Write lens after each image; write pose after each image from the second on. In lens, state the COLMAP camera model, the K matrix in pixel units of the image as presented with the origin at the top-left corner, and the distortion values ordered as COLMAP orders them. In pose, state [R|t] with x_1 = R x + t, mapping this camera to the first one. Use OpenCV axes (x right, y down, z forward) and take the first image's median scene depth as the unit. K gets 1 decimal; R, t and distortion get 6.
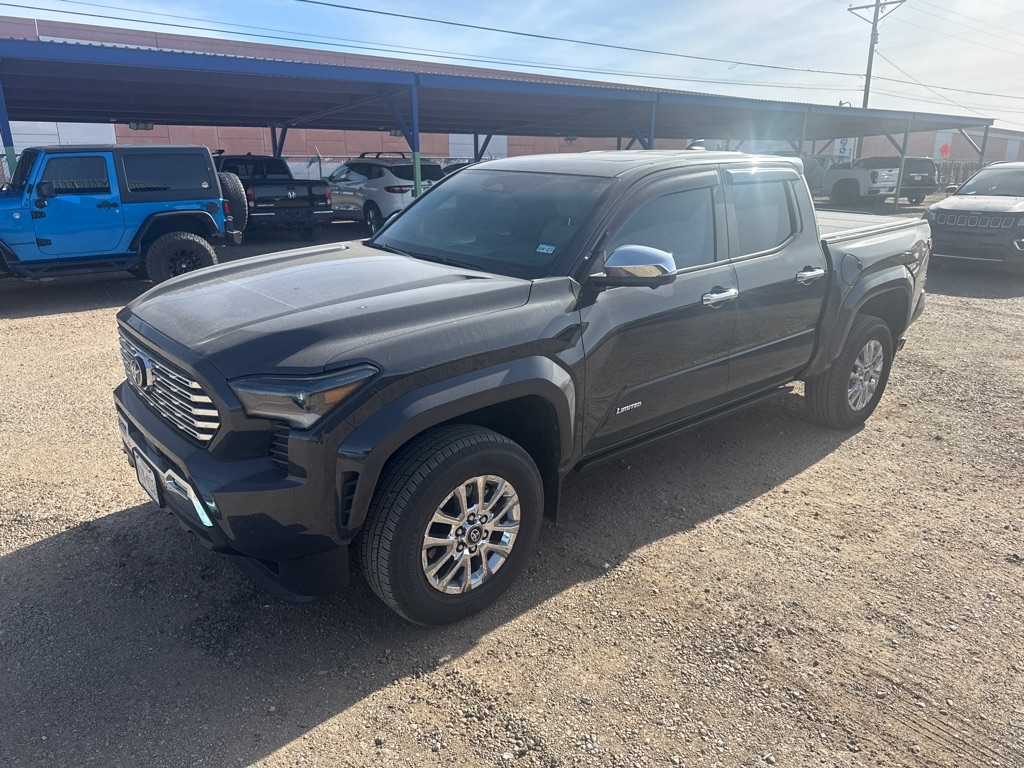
lens RADIAL K [[724.4, 0, 511.8], [0, 724.4, 383.5], [0, 0, 1]] dist [0.021713, -0.025122]
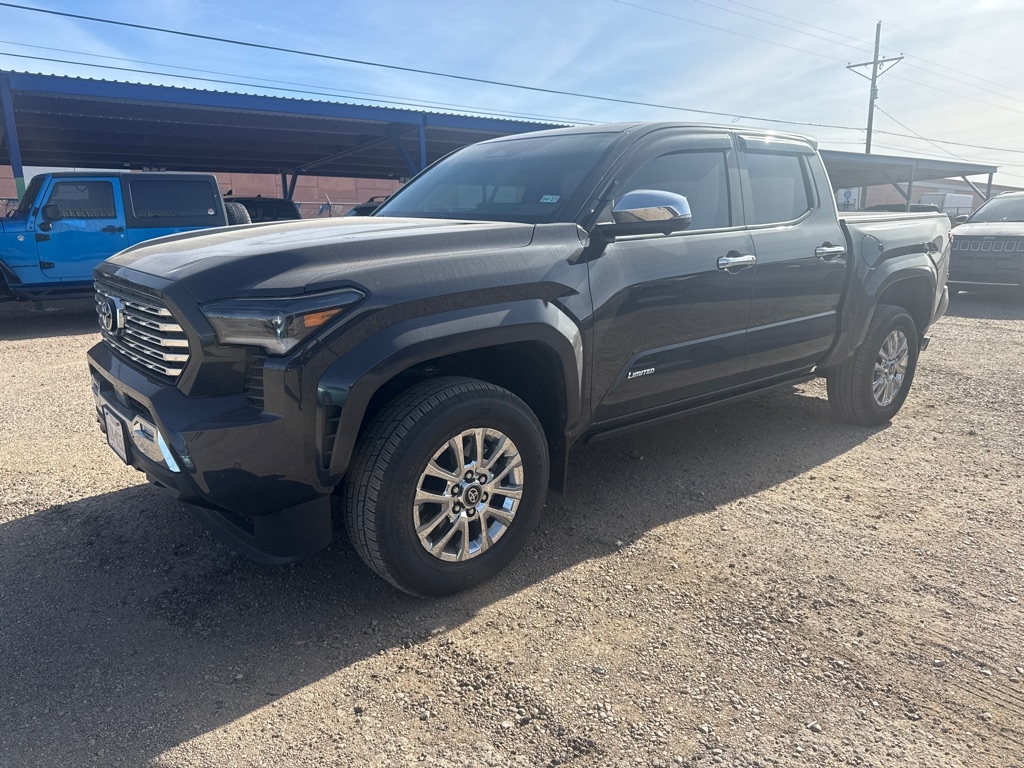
lens RADIAL K [[724.4, 0, 511.3], [0, 724.4, 385.1], [0, 0, 1]] dist [0.021713, -0.025122]
pose [[0.999913, -0.003823, -0.012643, 0.008302], [0.002840, 0.997038, -0.076857, 0.134954], [0.012899, 0.076815, 0.996962, 0.085699]]
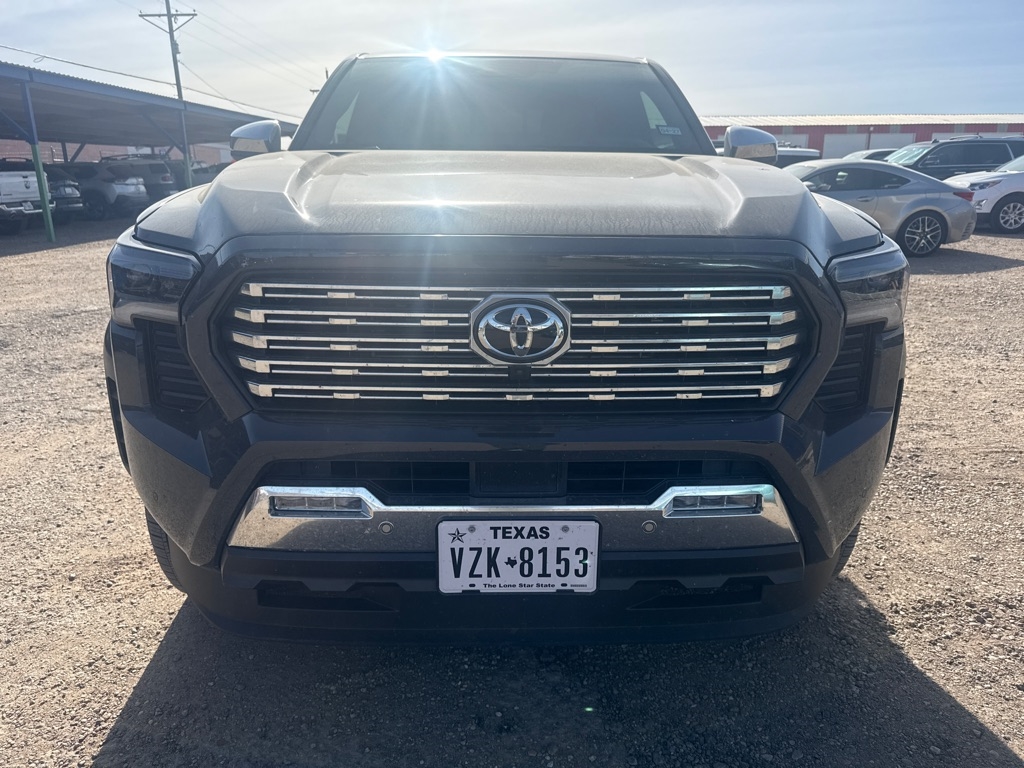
lens RADIAL K [[724.4, 0, 513.6], [0, 724.4, 385.0], [0, 0, 1]] dist [0.021713, -0.025122]
pose [[0.627028, -0.226883, 0.745225, -0.807870], [0.243543, 0.965787, 0.089117, -0.023946], [-0.739948, 0.125616, 0.660831, 0.653126]]
